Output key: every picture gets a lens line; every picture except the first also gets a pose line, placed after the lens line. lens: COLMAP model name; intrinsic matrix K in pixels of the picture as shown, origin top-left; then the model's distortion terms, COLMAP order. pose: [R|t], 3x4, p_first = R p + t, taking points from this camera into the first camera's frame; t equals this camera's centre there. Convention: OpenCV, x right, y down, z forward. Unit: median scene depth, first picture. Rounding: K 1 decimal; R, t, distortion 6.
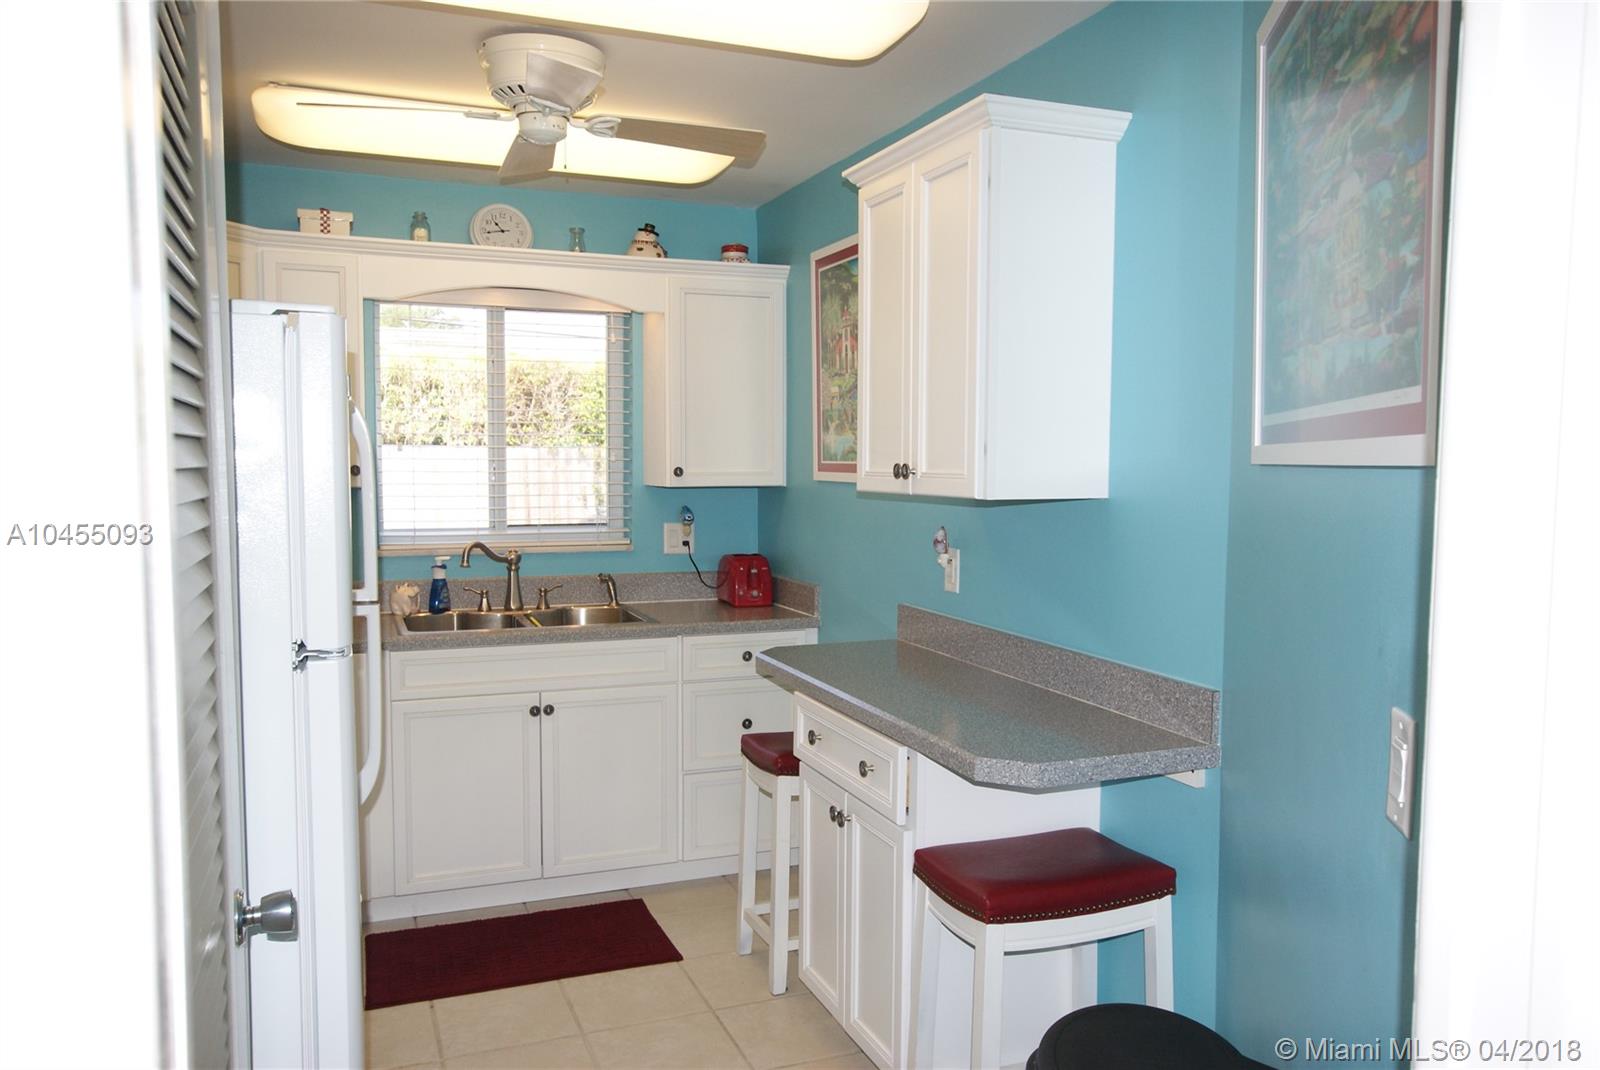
lens RADIAL K [[1191.5, 0, 797.9], [0, 1191.5, 556.7], [0, 0, 1]] dist [-0.016416, 0.042384]
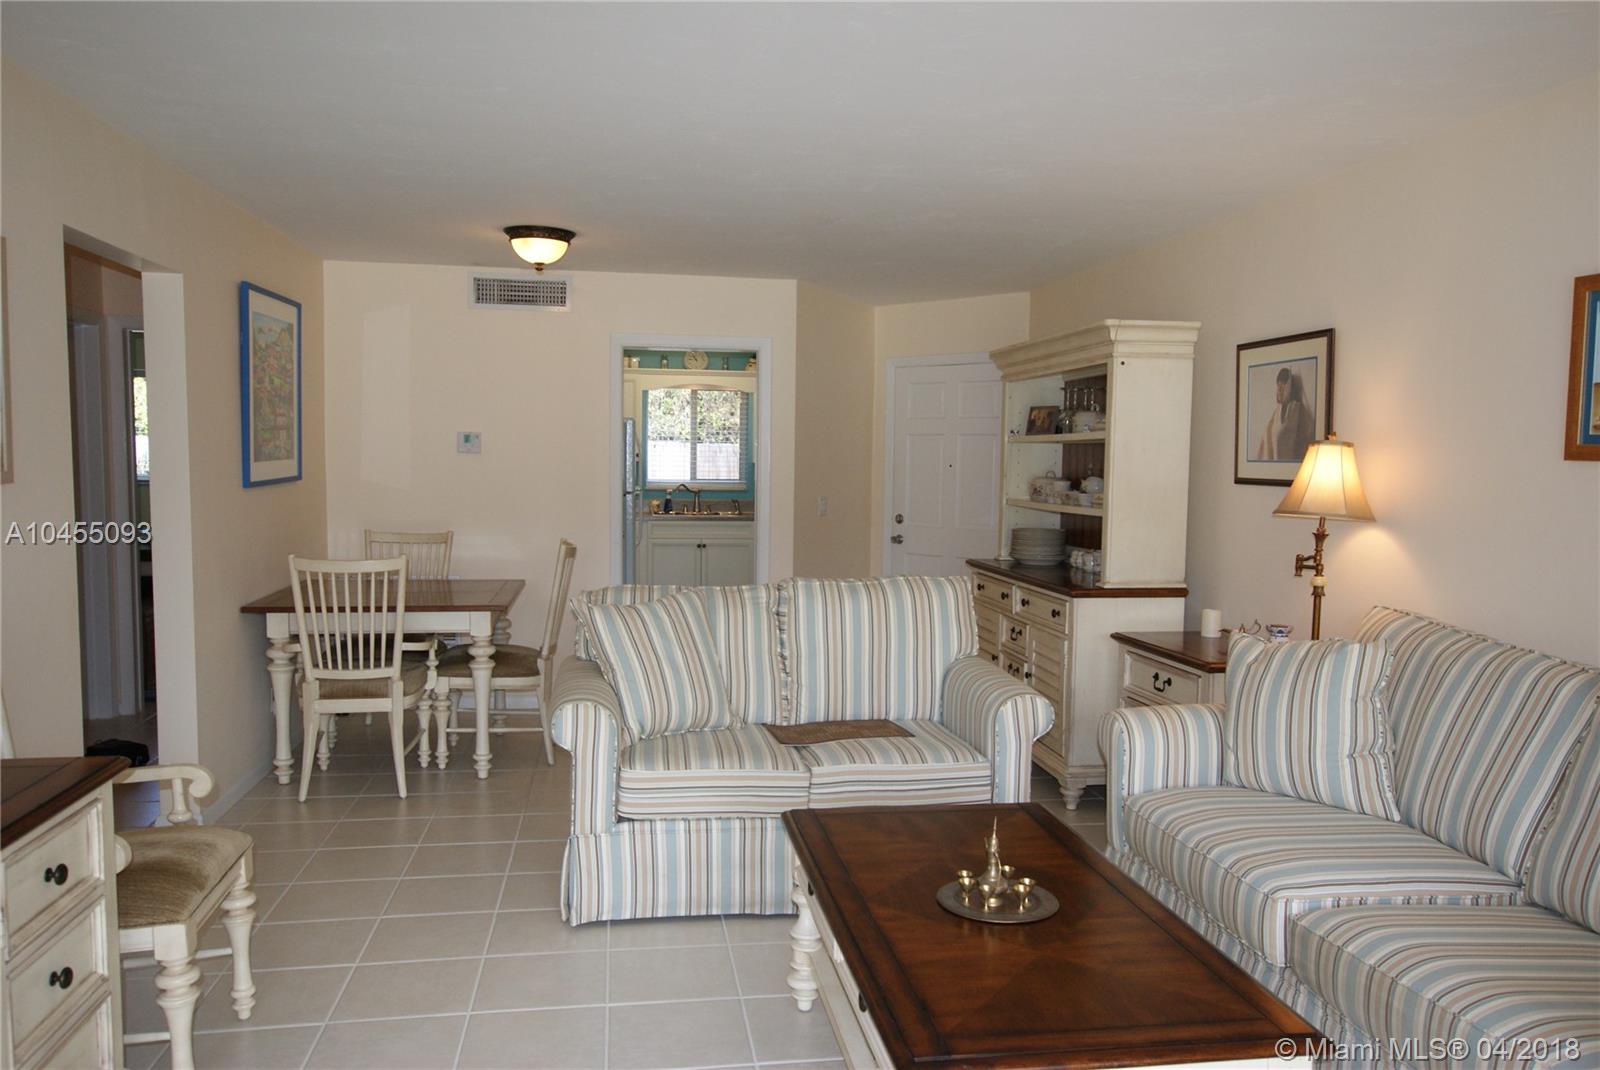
lens RADIAL K [[1191.5, 0, 797.9], [0, 1191.5, 556.7], [0, 0, 1]] dist [-0.016416, 0.042384]
pose [[0.974903, 0.026789, -0.221013, 0.564541], [-0.025870, 0.999640, 0.007055, 0.124898], [0.221123, -0.001160, 0.975245, -1.498054]]
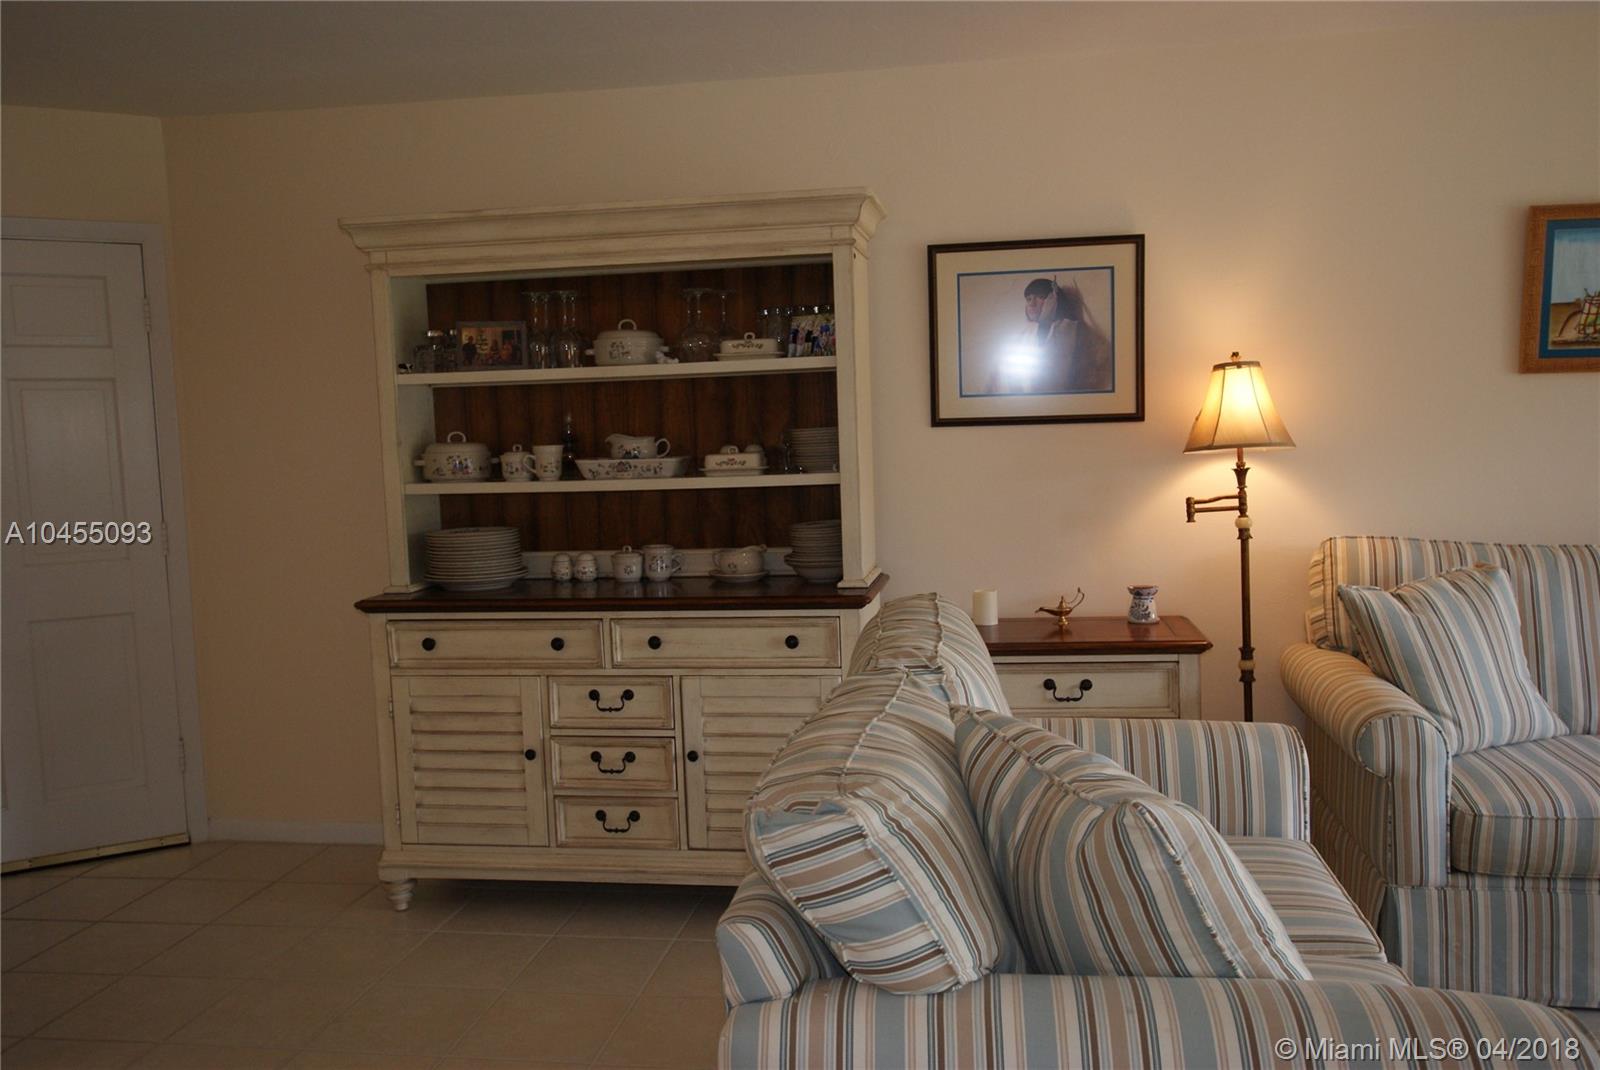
lens RADIAL K [[1316.4, 0, 806.3], [0, 1316.4, 555.8], [0, 0, 1]] dist [-0.007792, 0.046238]
pose [[0.512286, -0.106881, 0.852138, -0.212776], [0.099717, 0.992917, 0.064591, 0.071455], [-0.853006, 0.051884, 0.519316, -0.666613]]
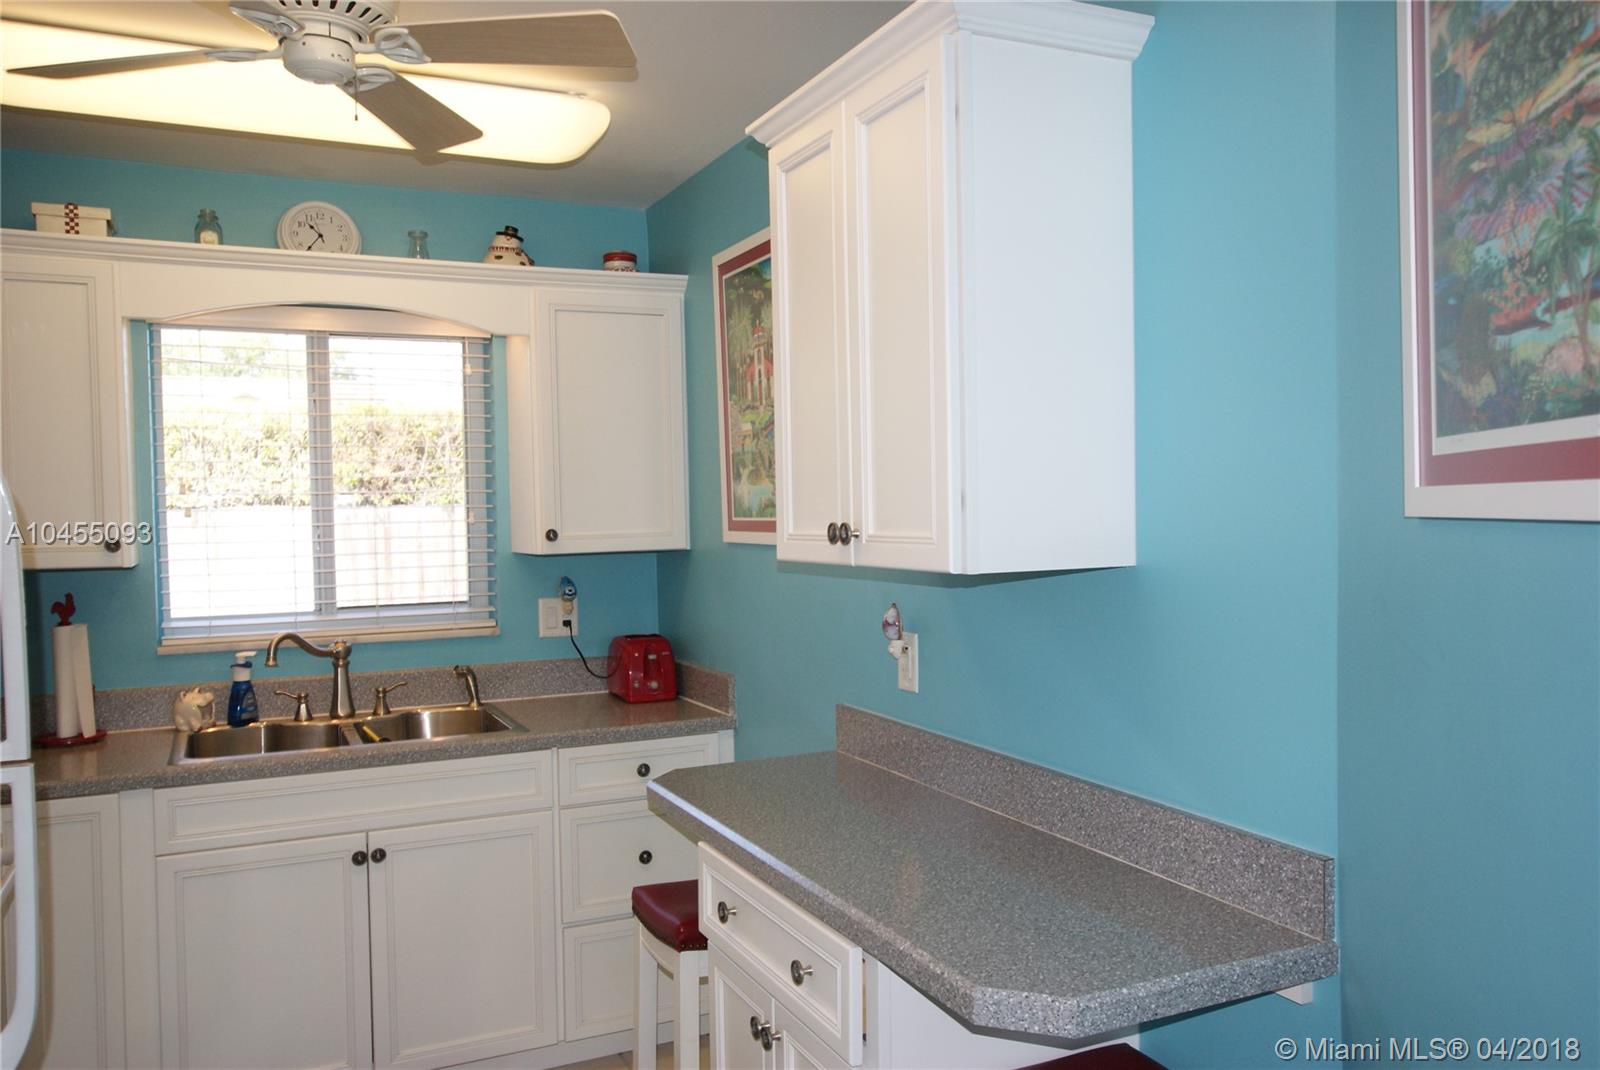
lens RADIAL K [[1236.3, 0, 796.8], [0, 1236.3, 559.2], [0, 0, 1]] dist [-0.015183, 0.045323]
pose [[0.997764, -0.025640, 0.061727, 0.011369], [0.028159, 0.998791, -0.040295, -0.019328], [-0.060619, 0.041943, 0.997279, 0.189360]]
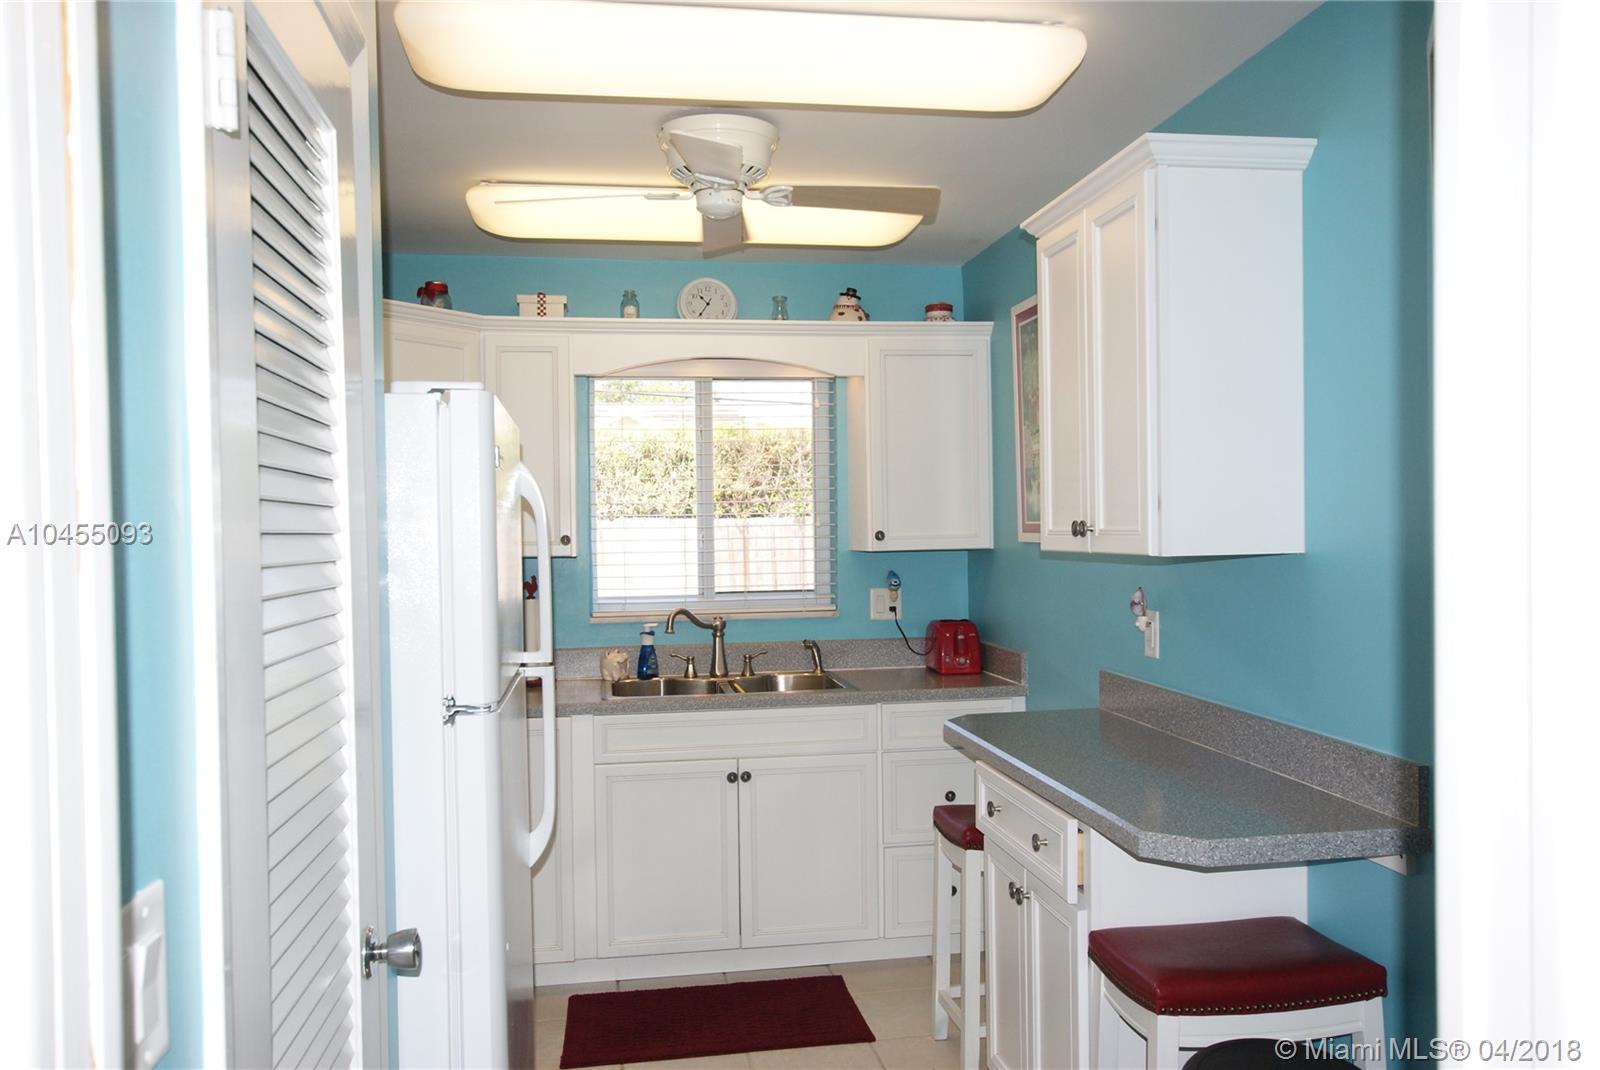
lens RADIAL K [[1236.3, 0, 796.8], [0, 1236.3, 559.2], [0, 0, 1]] dist [-0.015183, 0.045323]
pose [[0.976903, -0.015128, -0.213145, 0.053239], [0.003323, 0.998446, -0.055633, 0.004700], [0.213656, 0.053640, 0.975435, -0.007023]]
